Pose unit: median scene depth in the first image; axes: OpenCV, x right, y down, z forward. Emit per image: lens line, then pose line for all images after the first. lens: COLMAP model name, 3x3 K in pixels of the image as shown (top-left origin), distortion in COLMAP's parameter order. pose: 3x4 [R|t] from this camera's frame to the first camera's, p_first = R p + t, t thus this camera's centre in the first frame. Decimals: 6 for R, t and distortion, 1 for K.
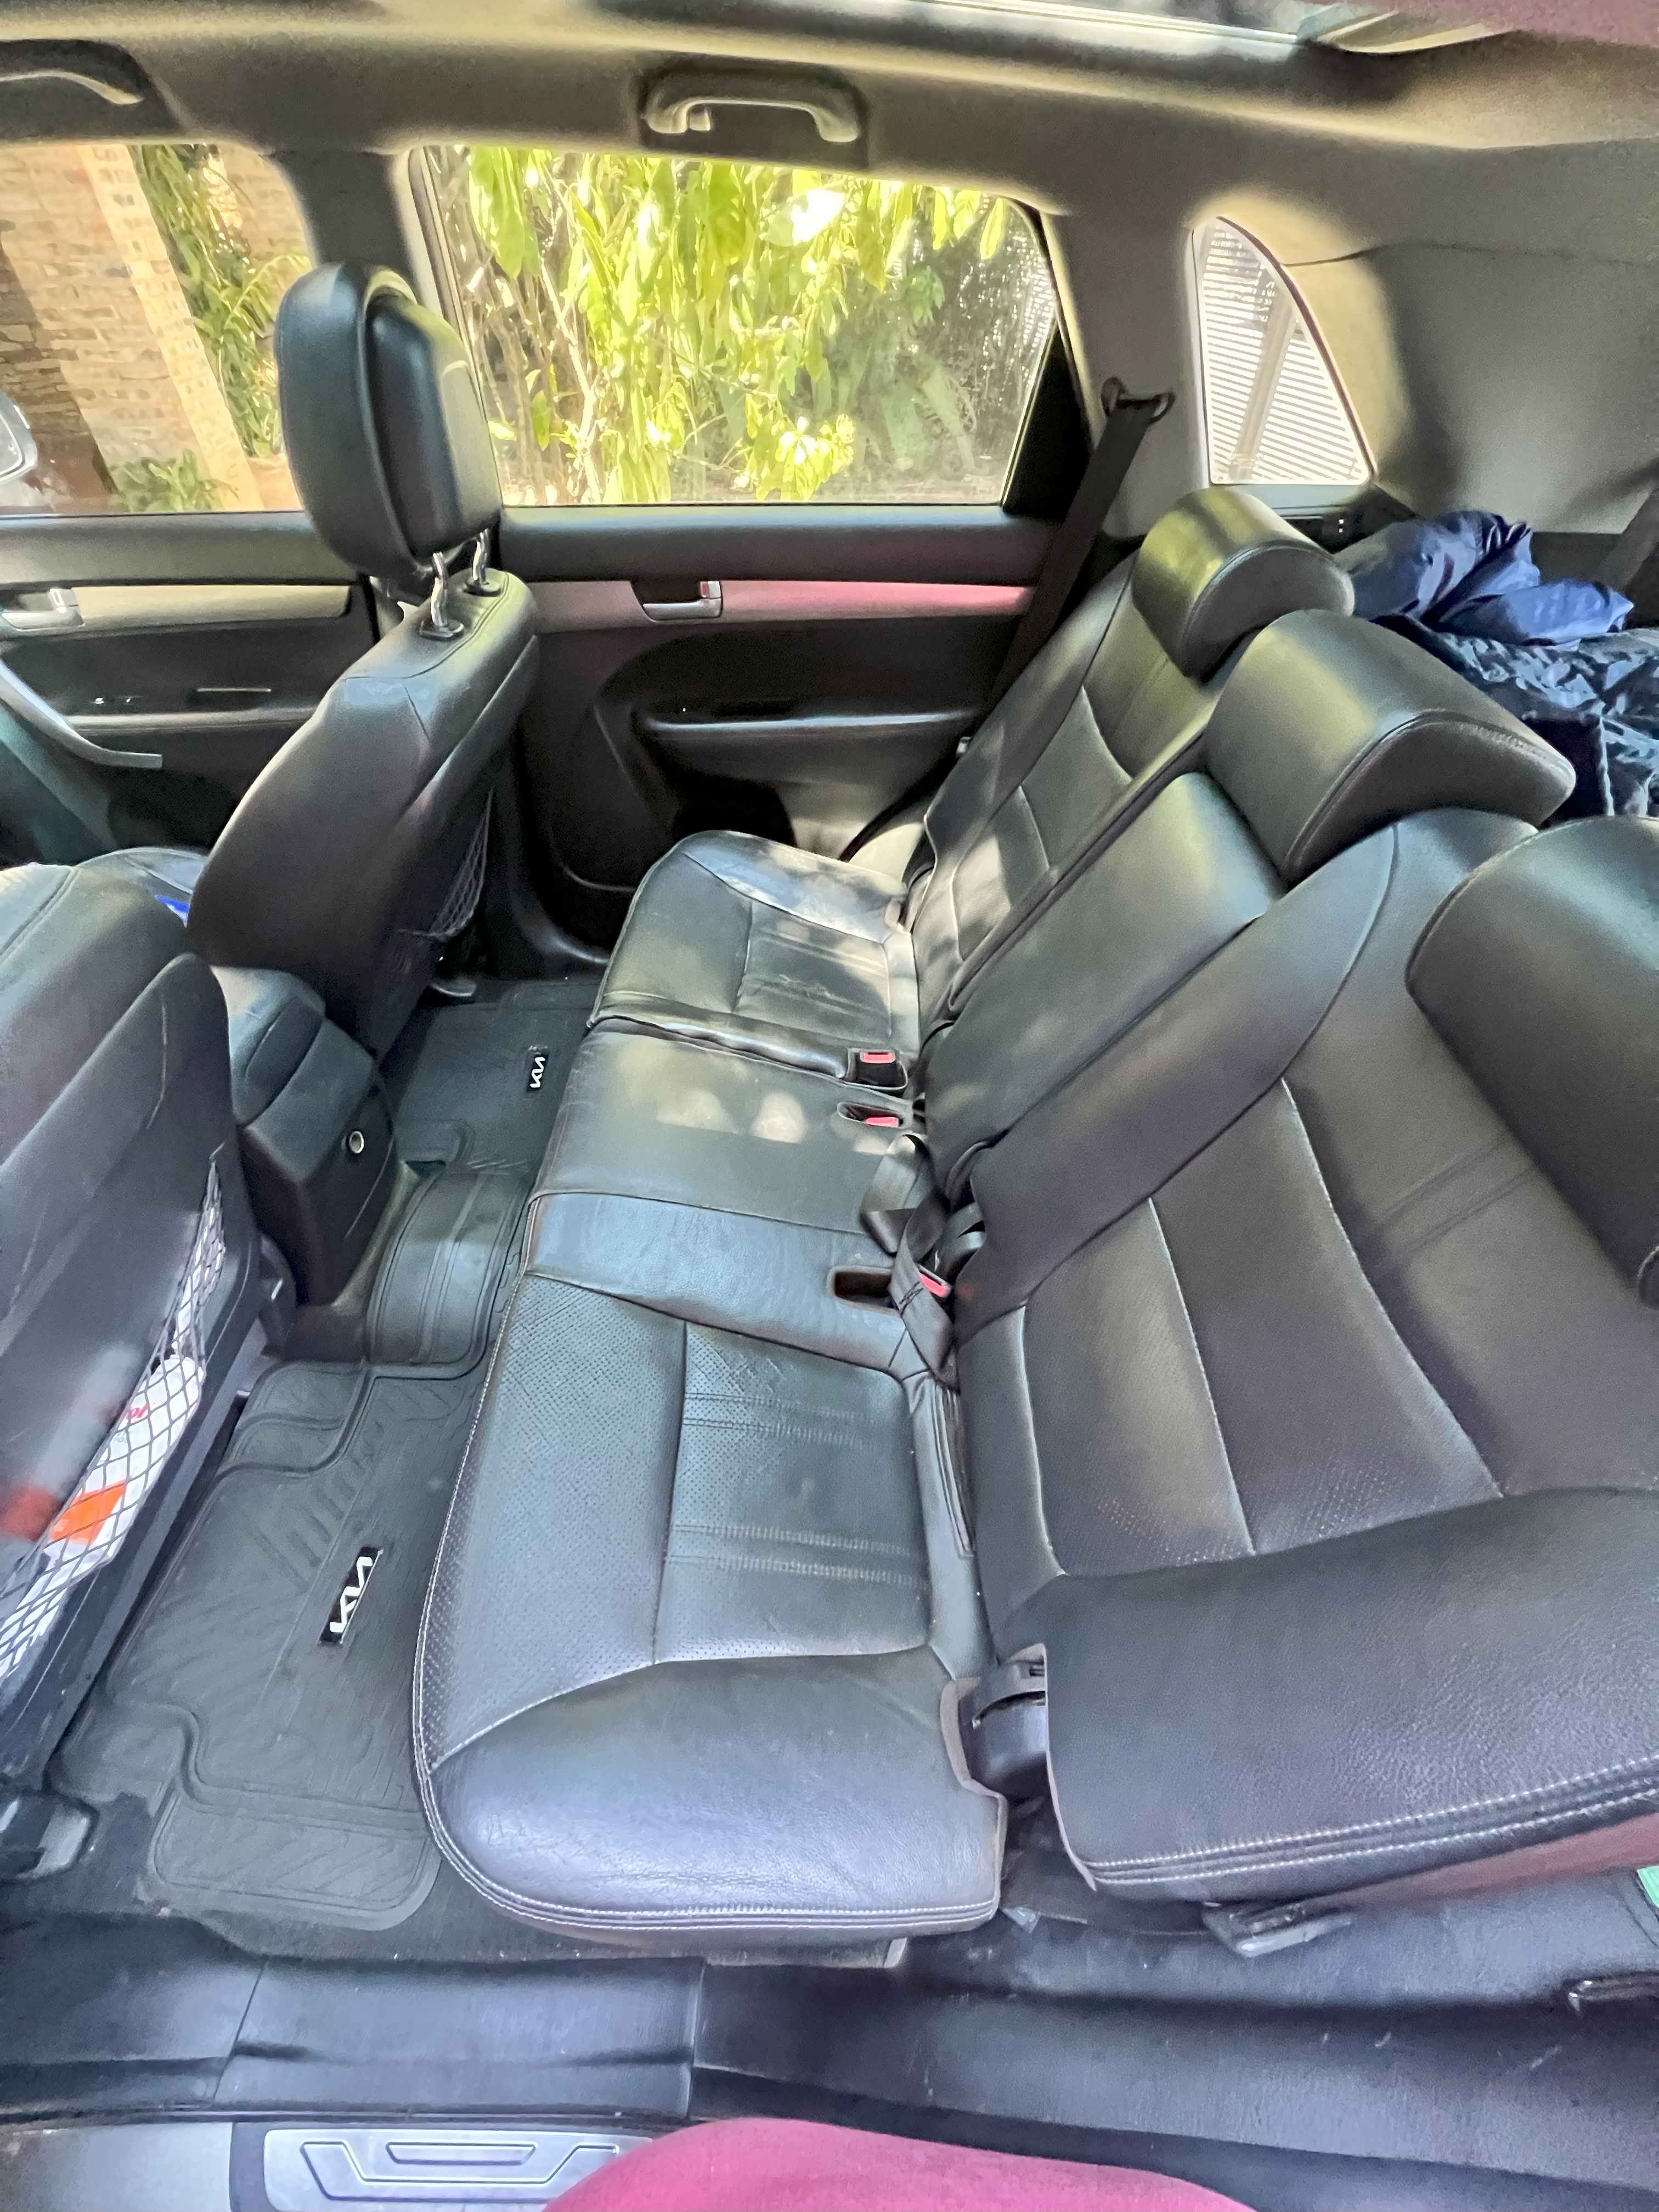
lens RADIAL K [[881.7, 0, 827.9], [0, 881.7, 1106.3], [0, 0, 1]] dist [-0.005490, 0.000727]
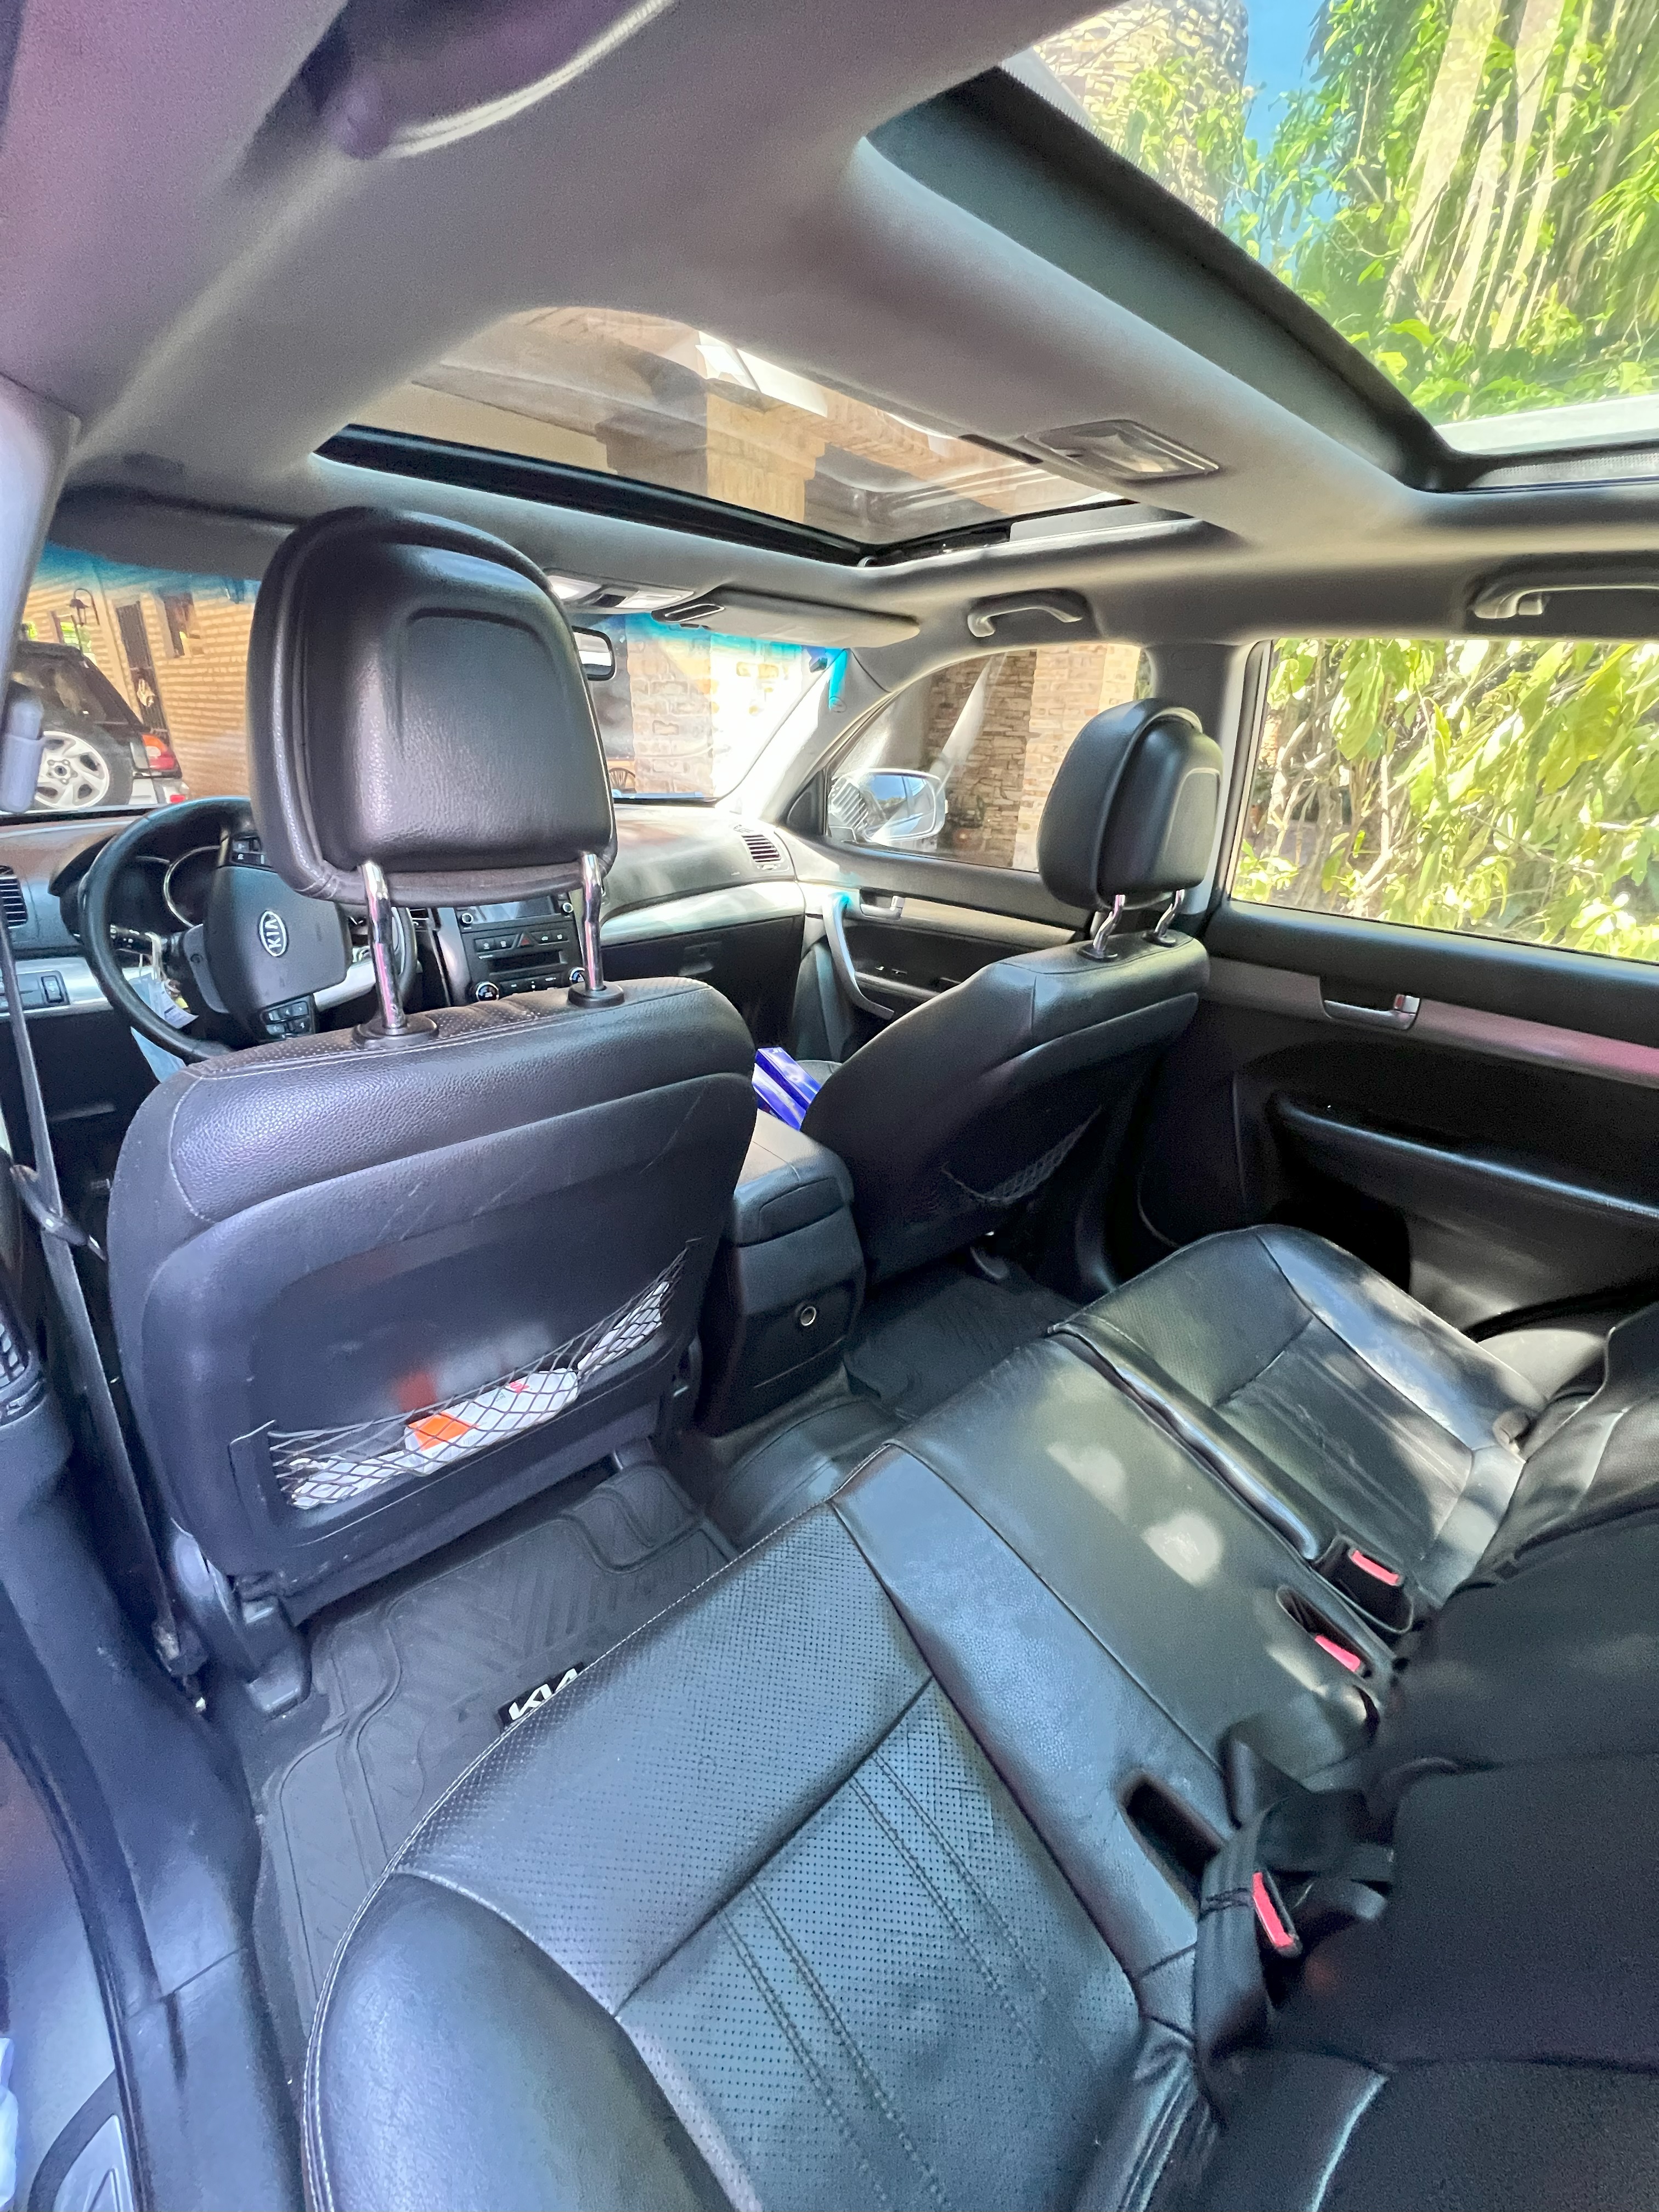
lens RADIAL K [[881.7, 0, 828.2], [0, 881.7, 1105.2], [0, 0, 1]] dist [-0.005490, 0.000727]
pose [[0.684053, 0.311269, -0.659684, 0.106286], [-0.549969, 0.814184, -0.186117, 0.015580], [0.479172, 0.490119, 0.728133, 0.081925]]
